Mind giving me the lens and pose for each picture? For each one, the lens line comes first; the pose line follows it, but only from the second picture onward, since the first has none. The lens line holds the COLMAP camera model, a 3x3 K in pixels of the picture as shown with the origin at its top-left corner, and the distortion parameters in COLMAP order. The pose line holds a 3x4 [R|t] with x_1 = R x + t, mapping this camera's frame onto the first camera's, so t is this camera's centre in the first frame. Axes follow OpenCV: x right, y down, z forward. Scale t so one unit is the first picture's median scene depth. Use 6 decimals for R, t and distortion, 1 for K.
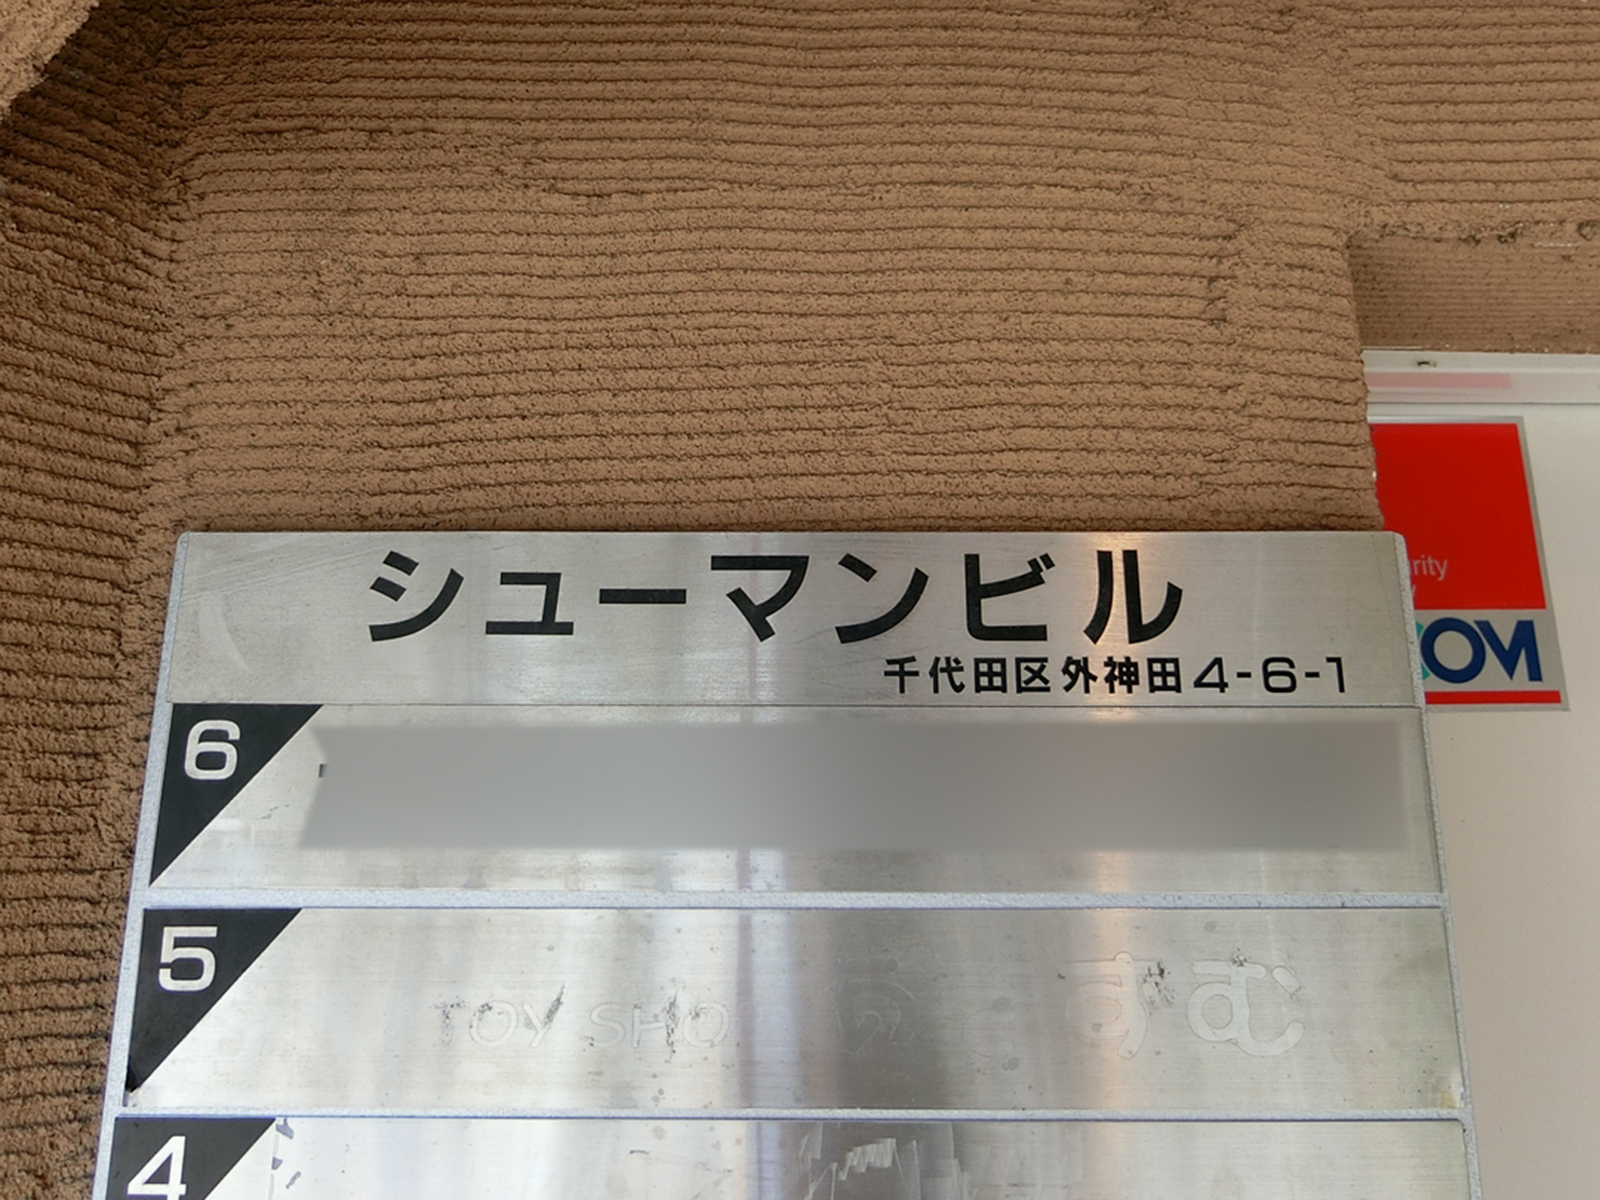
lens RADIAL K [[879.5, 0, 797.4], [0, 879.5, 594.8], [0, 0, 1]] dist [-0.006875, -0.001249]
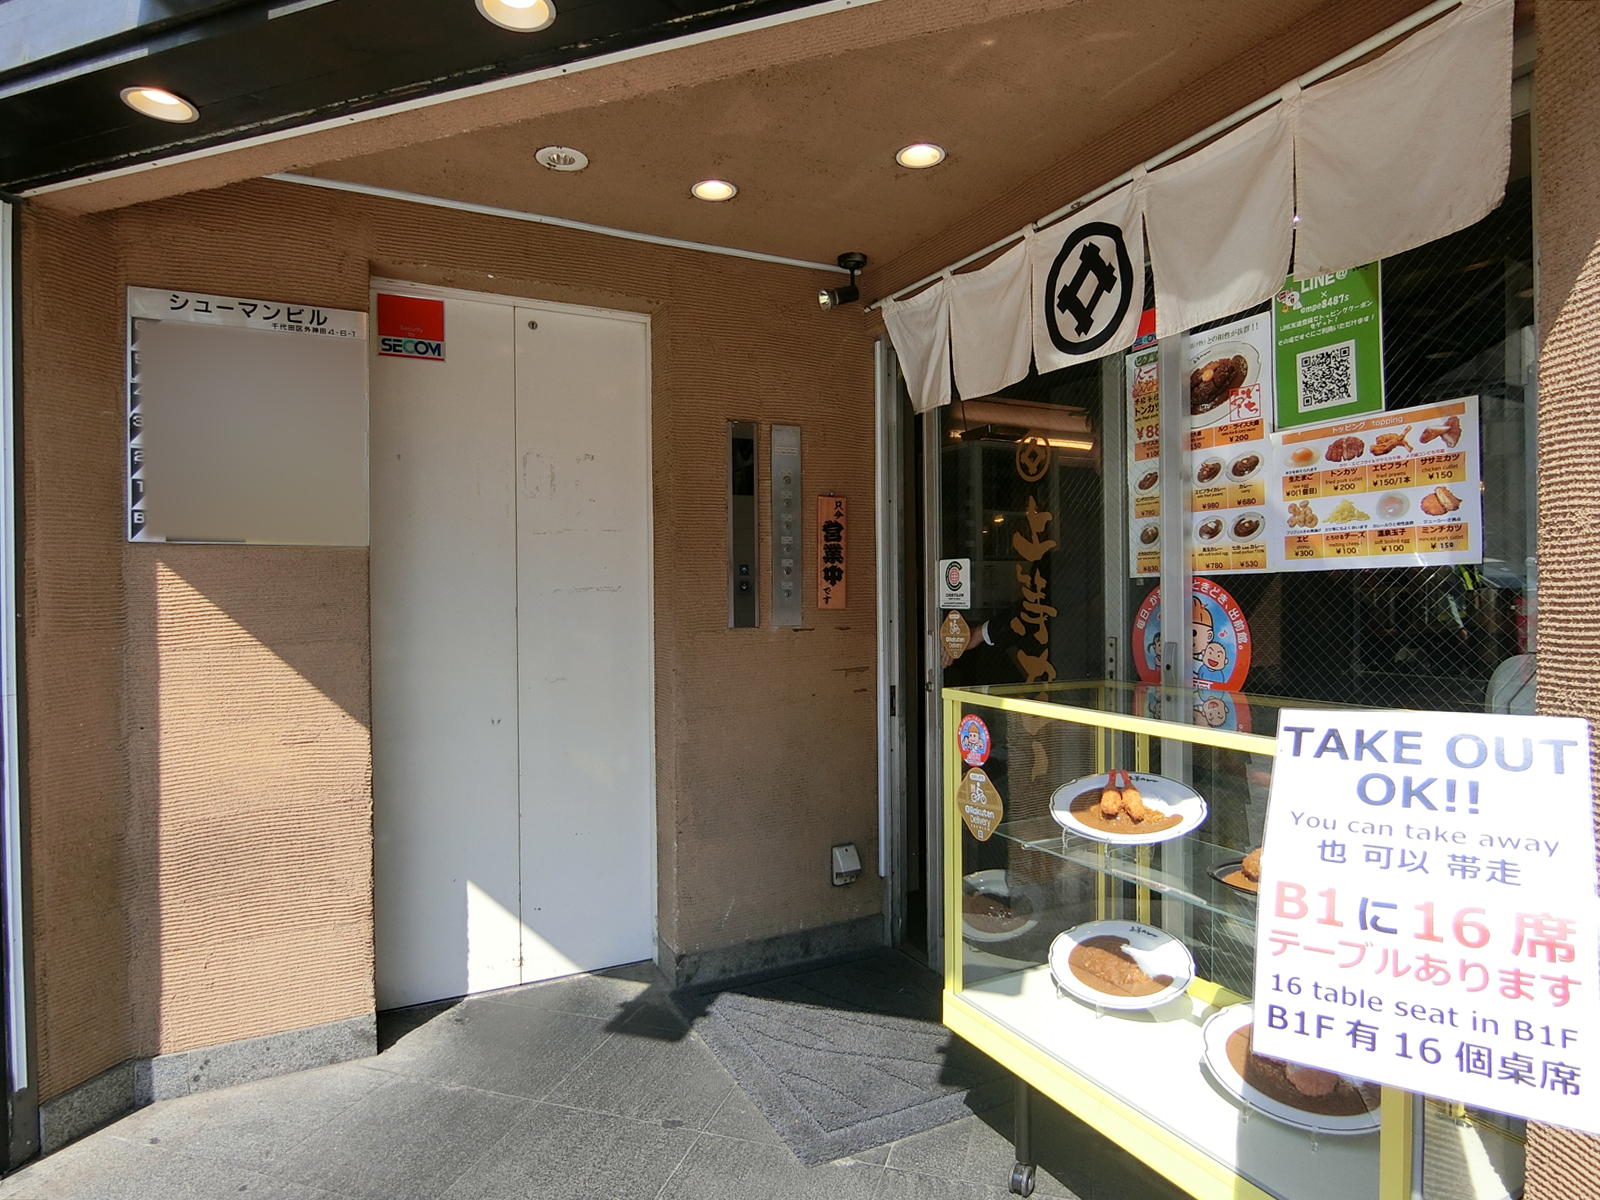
lens RADIAL K [[879.5, 0, 794.5], [0, 879.5, 602.1], [0, 0, 1]] dist [-0.006875, -0.001249]
pose [[0.905634, -0.006842, 0.424004, 0.785130], [-0.062815, 0.986675, 0.150089, 0.836721], [-0.419381, -0.162560, 0.893137, -6.237295]]
